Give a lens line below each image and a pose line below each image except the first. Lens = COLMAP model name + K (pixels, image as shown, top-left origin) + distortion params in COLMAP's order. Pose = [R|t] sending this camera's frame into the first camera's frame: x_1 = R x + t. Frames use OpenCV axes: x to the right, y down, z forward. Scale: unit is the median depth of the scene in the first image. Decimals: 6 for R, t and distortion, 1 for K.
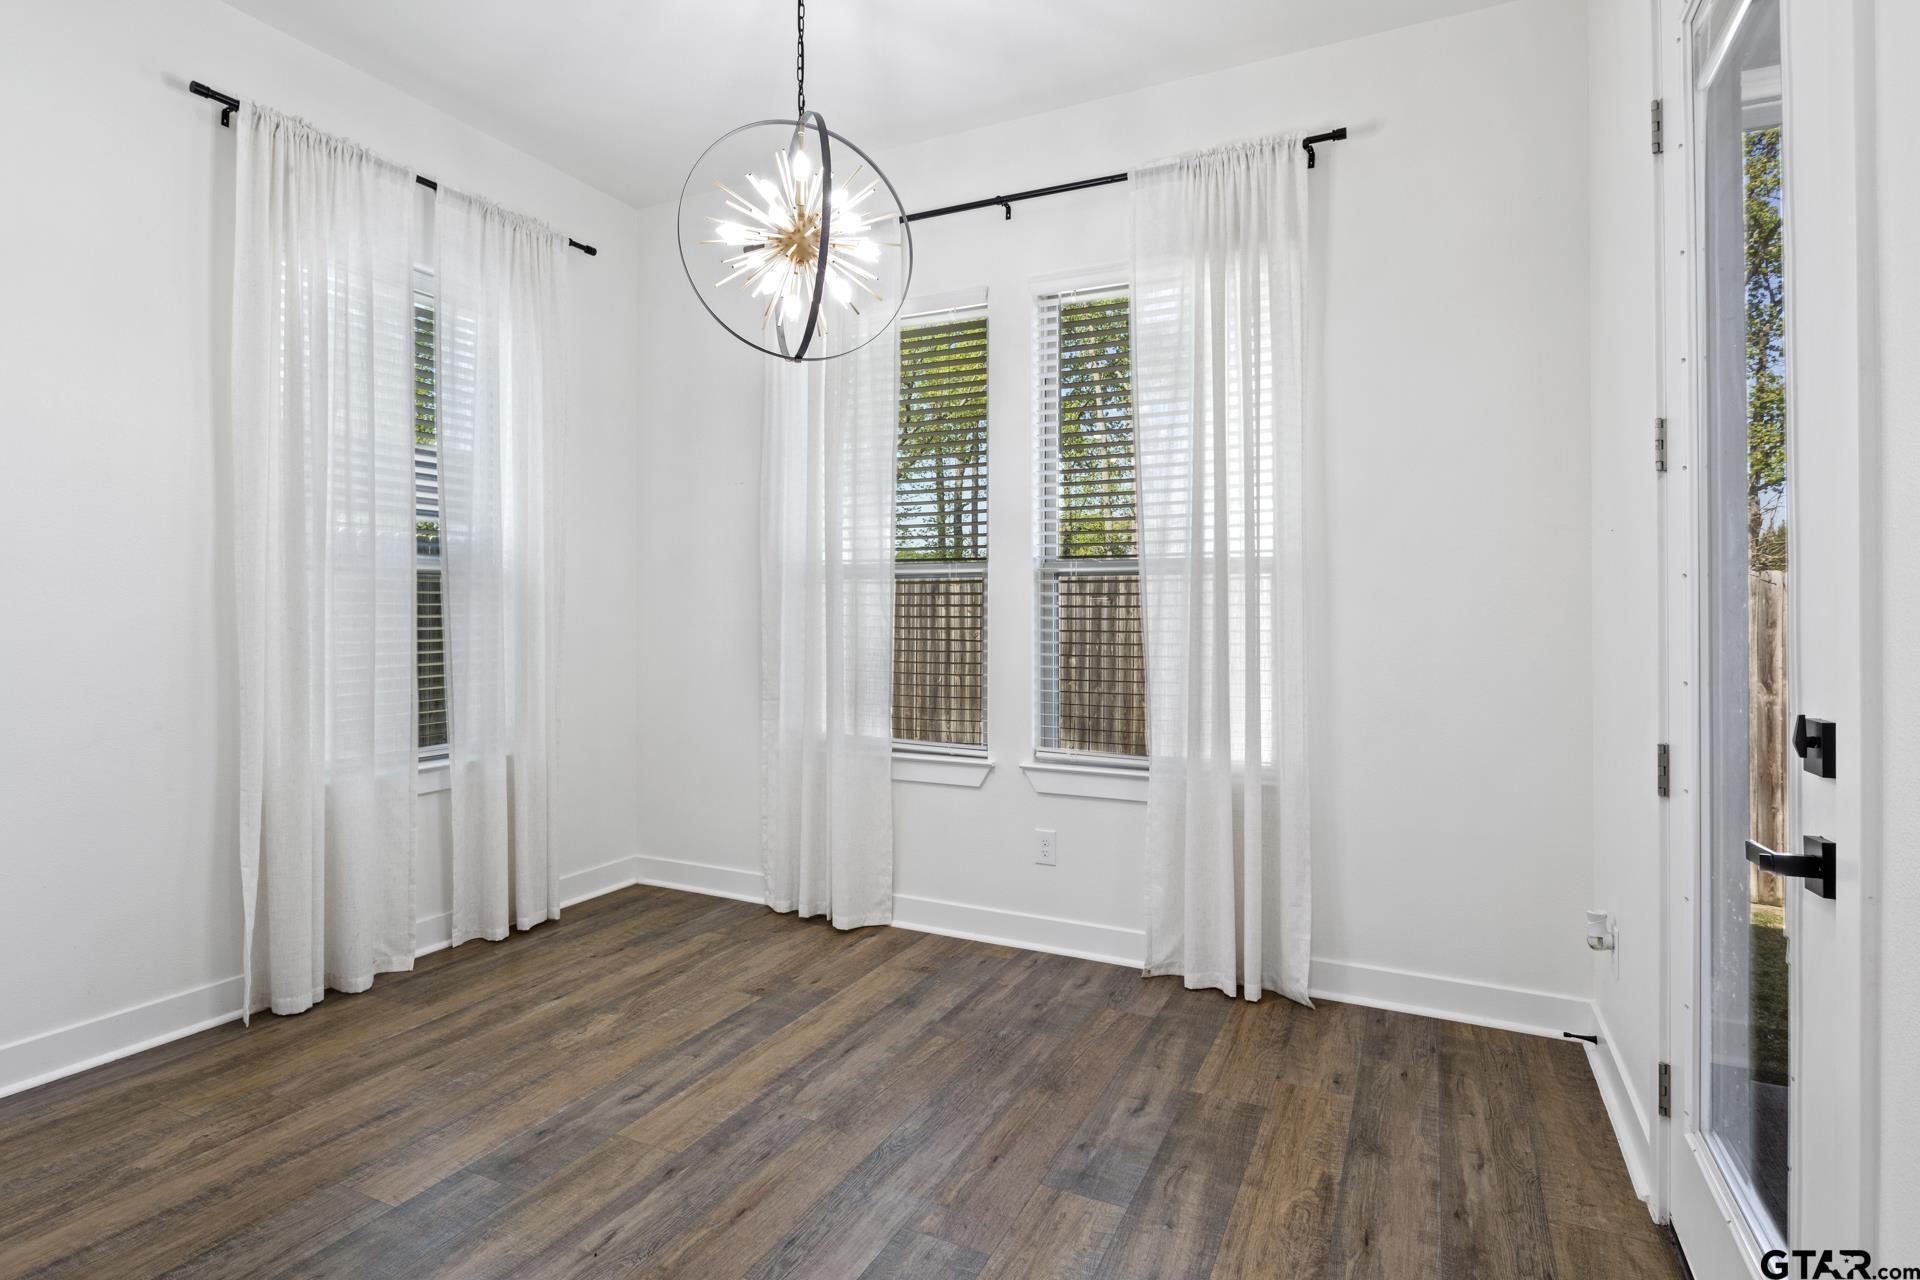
lens RADIAL K [[933.0, 0, 949.5], [0, 933.0, 614.9], [0, 0, 1]] dist [0.001465, -0.001326]
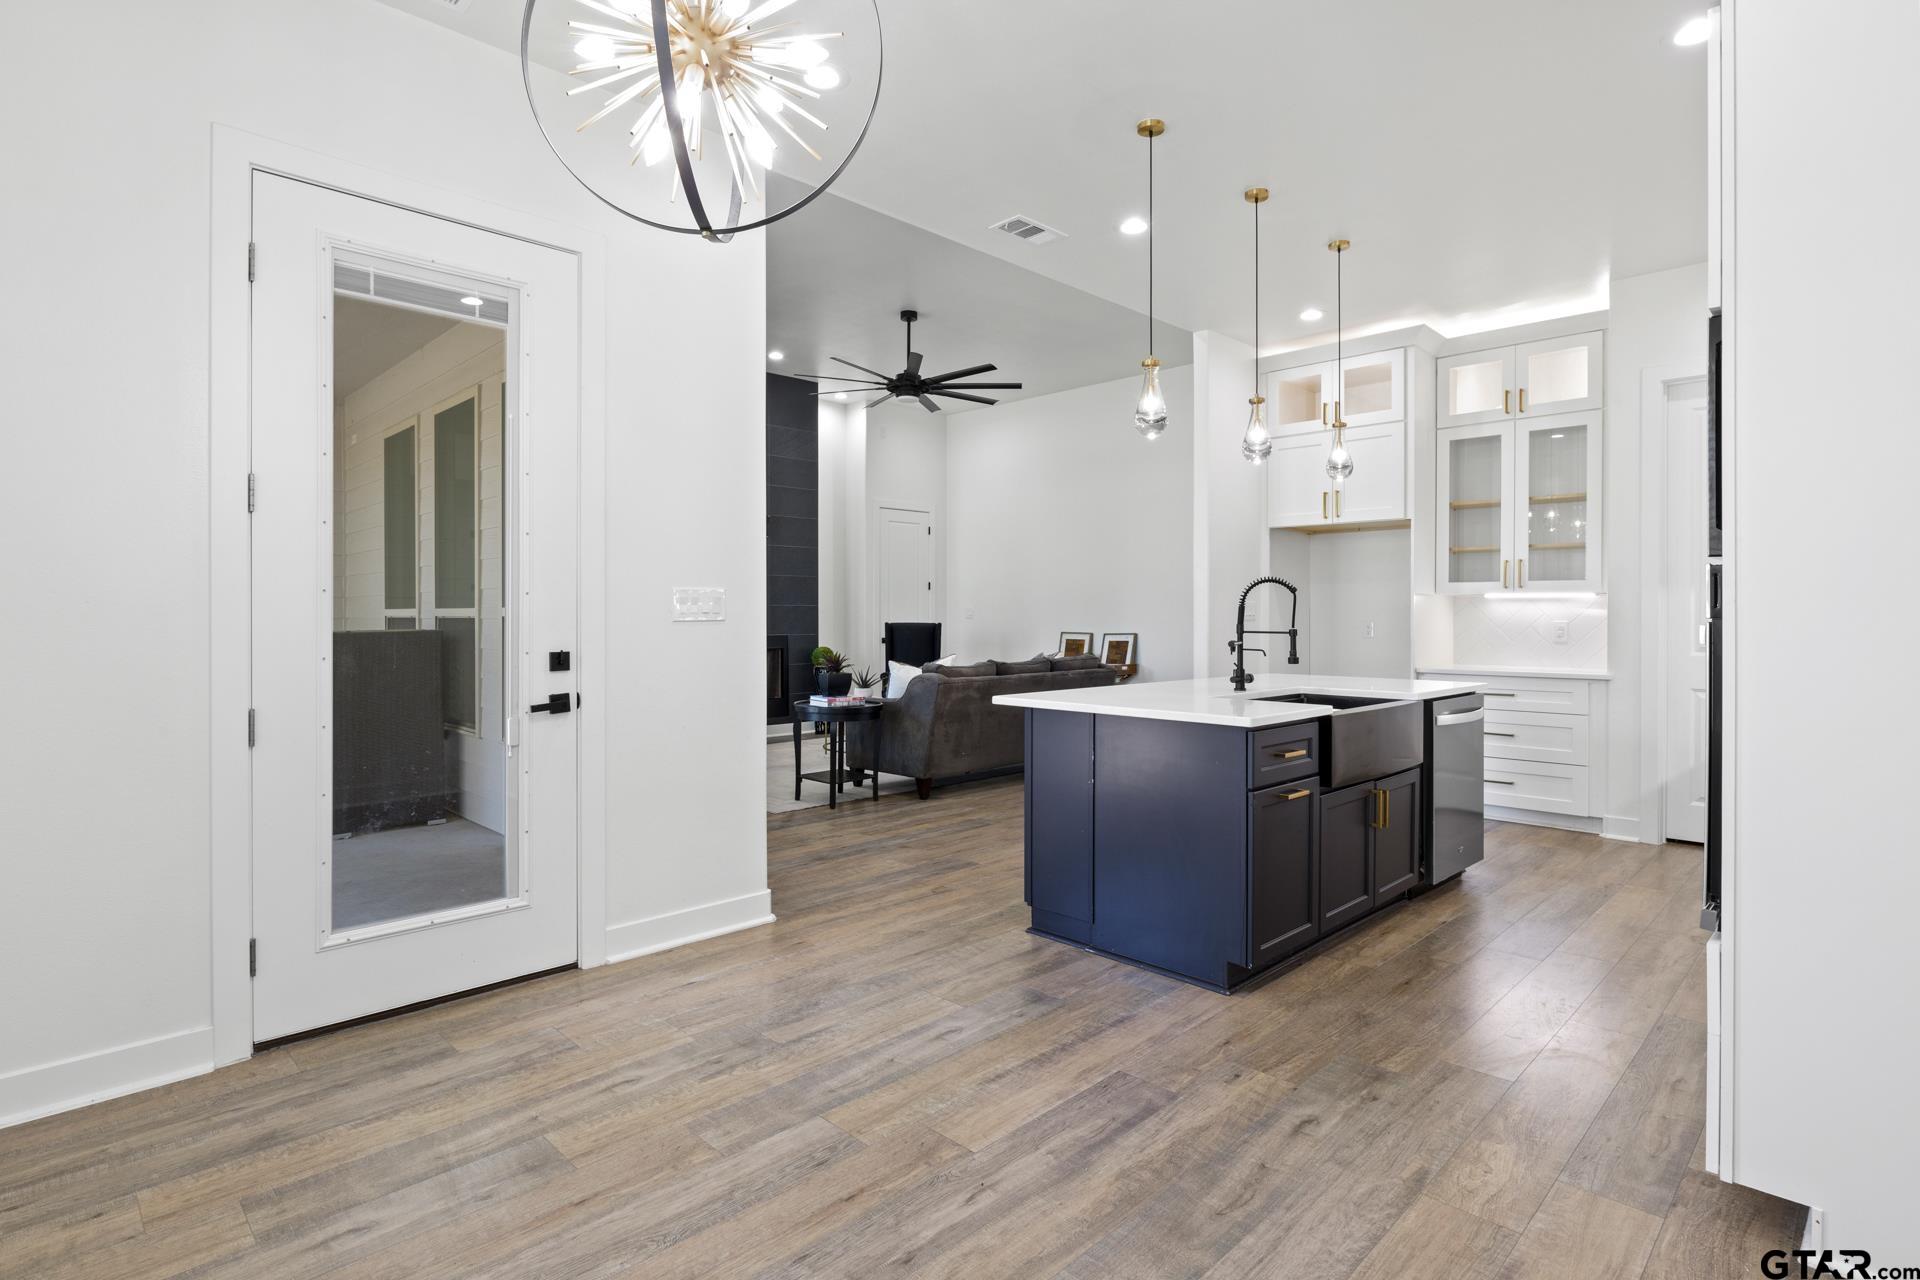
lens RADIAL K [[968.4, 0, 973.1], [0, 968.4, 605.6], [0, 0, 1]] dist [-0.006060, -0.002824]
pose [[-0.948171, 0.002298, 0.317752, -0.661879], [0.001645, 0.999996, -0.002325, -0.008668], [-0.317756, -0.001682, -0.948171, 1.885930]]
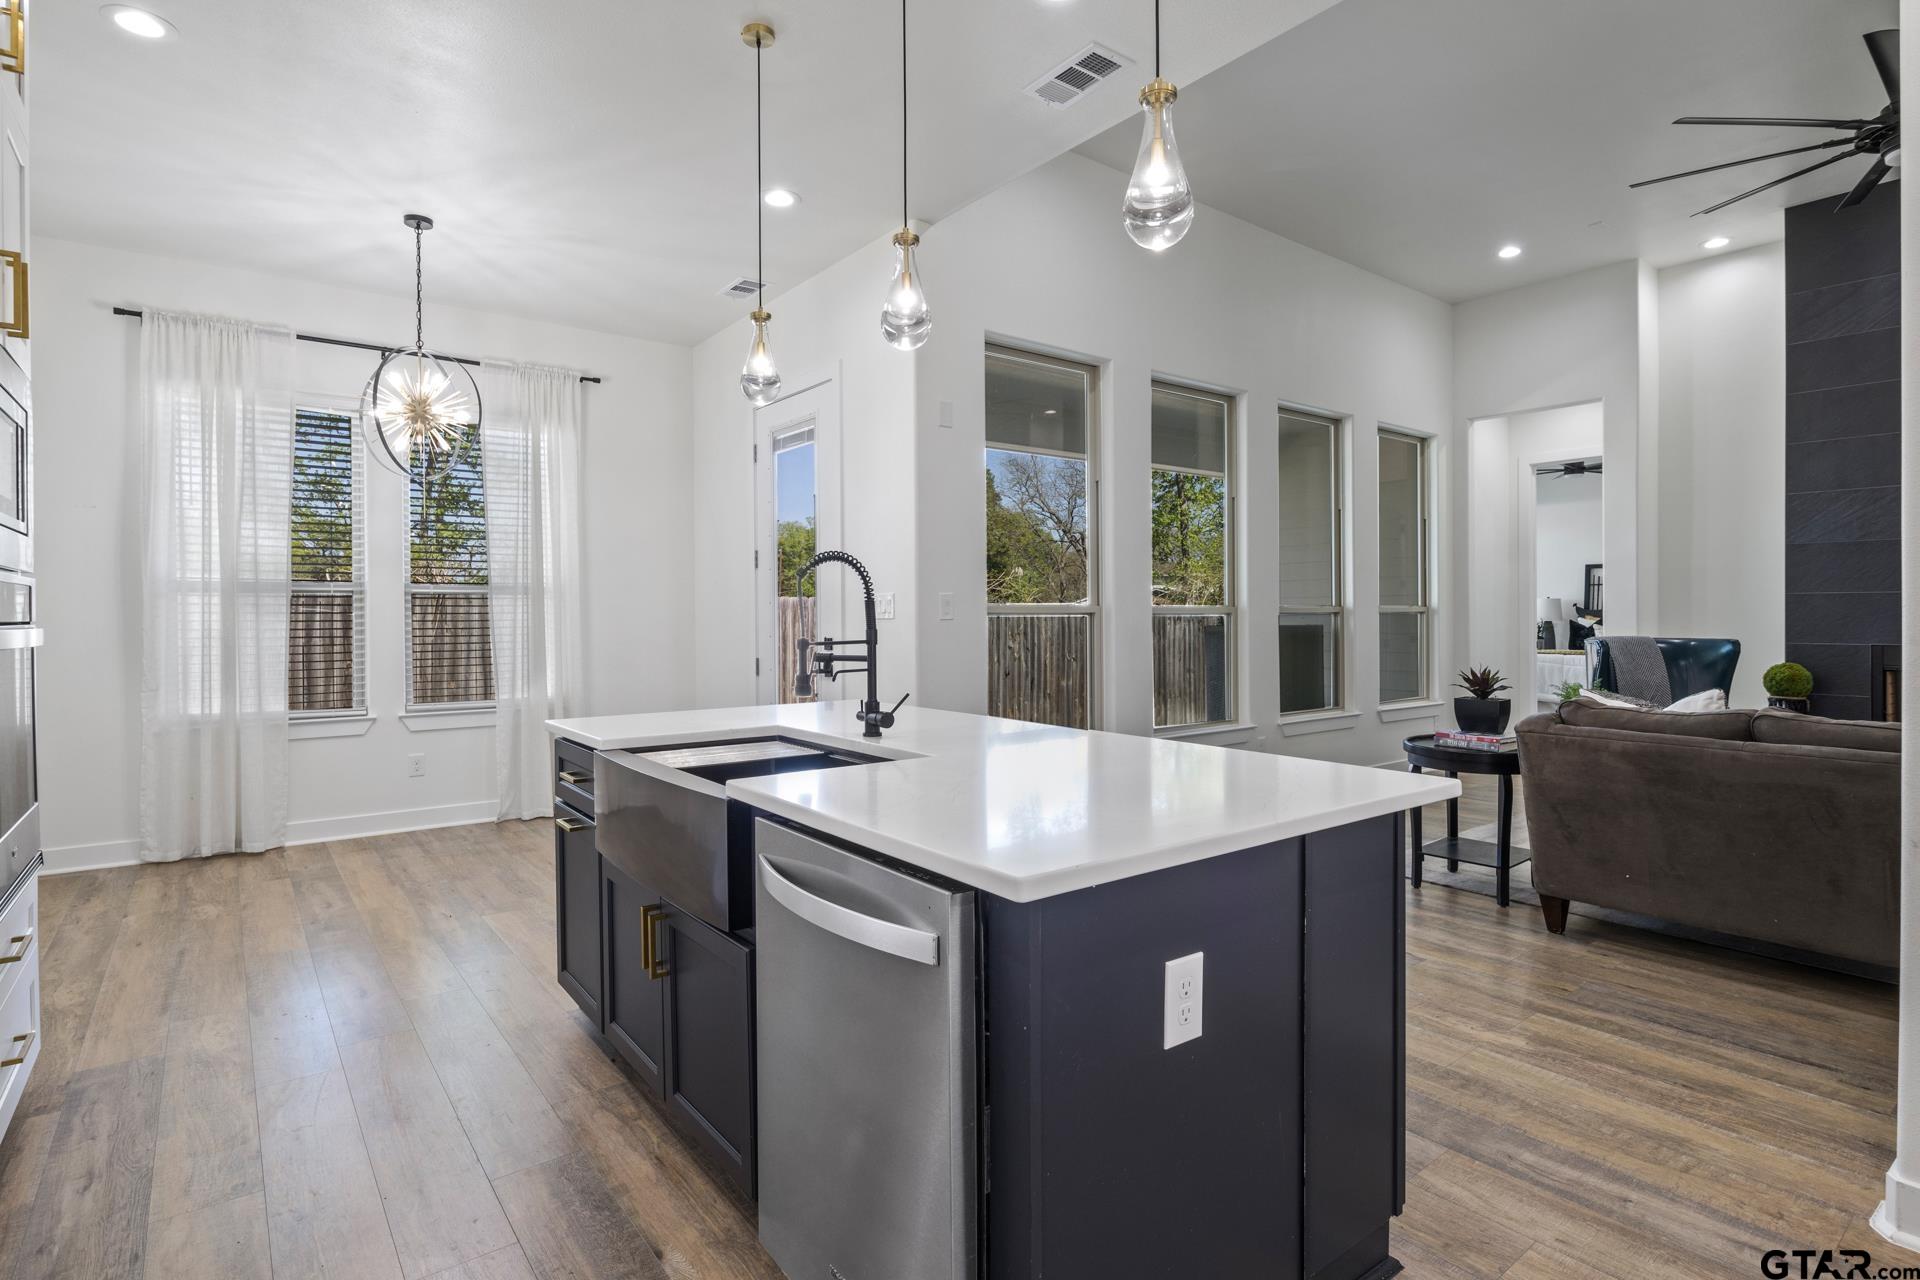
lens RADIAL K [[968.4, 0, 952.3], [0, 968.4, 619.3], [0, 0, 1]] dist [-0.006060, -0.002824]
pose [[0.451033, -0.008253, 0.892469, -1.636682], [0.012164, 0.999921, 0.003099, 0.011183], [-0.892424, 0.009458, 0.451098, -0.924132]]
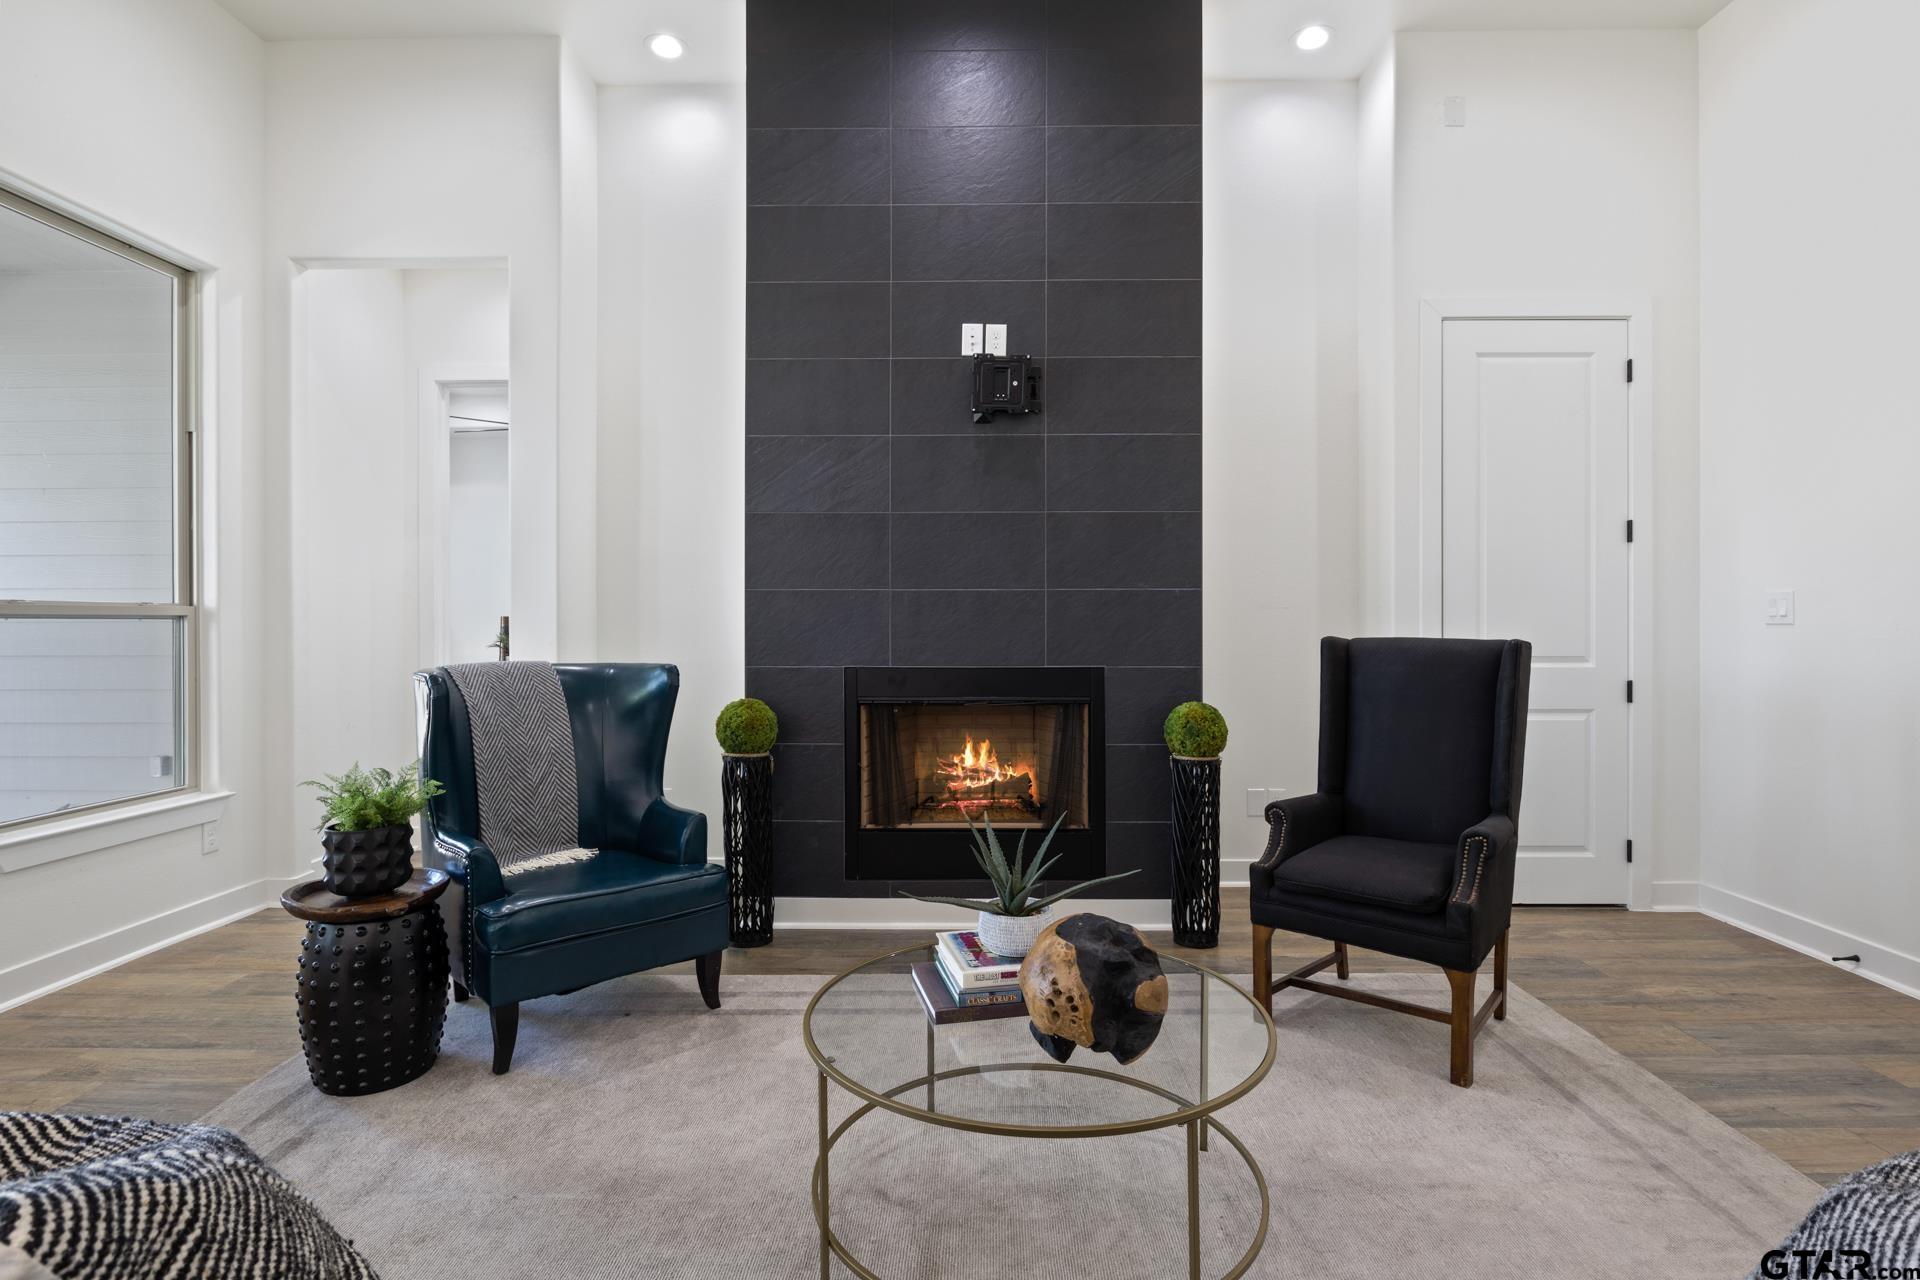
lens RADIAL K [[933.0, 0, 967.3], [0, 933.0, 636.9], [0, 0, 1]] dist [0.001465, -0.001326]
pose [[-0.430825, -0.026683, 0.902041, 0.257317], [0.006840, 0.999438, 0.032831, 0.012265], [-0.902409, 0.020315, -0.430400, -1.462363]]
